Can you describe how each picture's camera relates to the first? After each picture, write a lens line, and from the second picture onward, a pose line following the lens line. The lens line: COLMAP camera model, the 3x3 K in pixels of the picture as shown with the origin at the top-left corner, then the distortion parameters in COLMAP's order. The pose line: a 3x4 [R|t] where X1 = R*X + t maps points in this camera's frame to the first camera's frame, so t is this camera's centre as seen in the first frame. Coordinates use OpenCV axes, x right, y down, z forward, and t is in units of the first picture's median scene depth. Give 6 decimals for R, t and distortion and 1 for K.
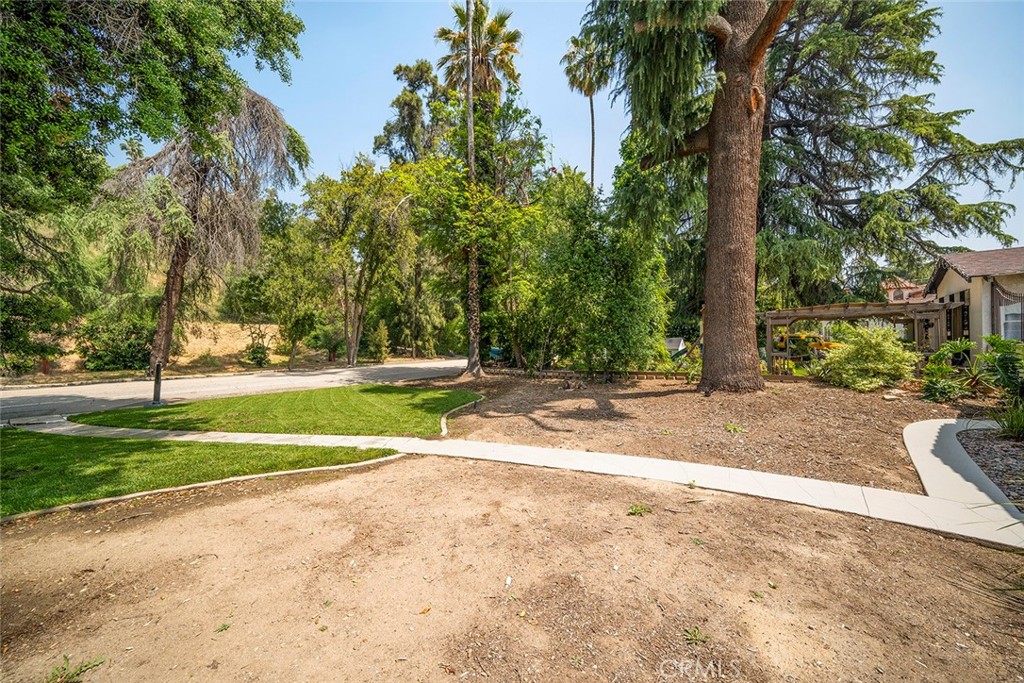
lens RADIAL K [[364.4, 0, 510.4], [0, 364.4, 342.8], [0, 0, 1]] dist [-0.003272, -0.000164]
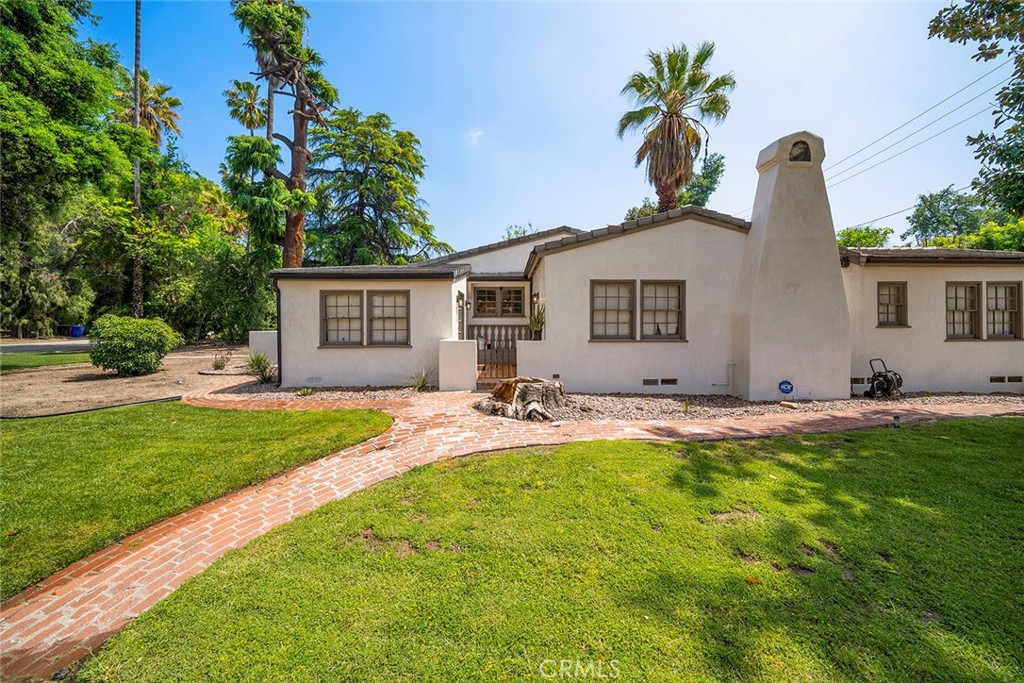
lens RADIAL K [[372.5, 0, 512.7], [0, 372.5, 322.1], [0, 0, 1]] dist [-0.001377, -0.000098]
pose [[0.707054, 0.011621, 0.707064, -0.088050], [-0.007555, 0.999932, -0.008879, -0.001316], [-0.707119, 0.000936, 0.707094, -1.072981]]
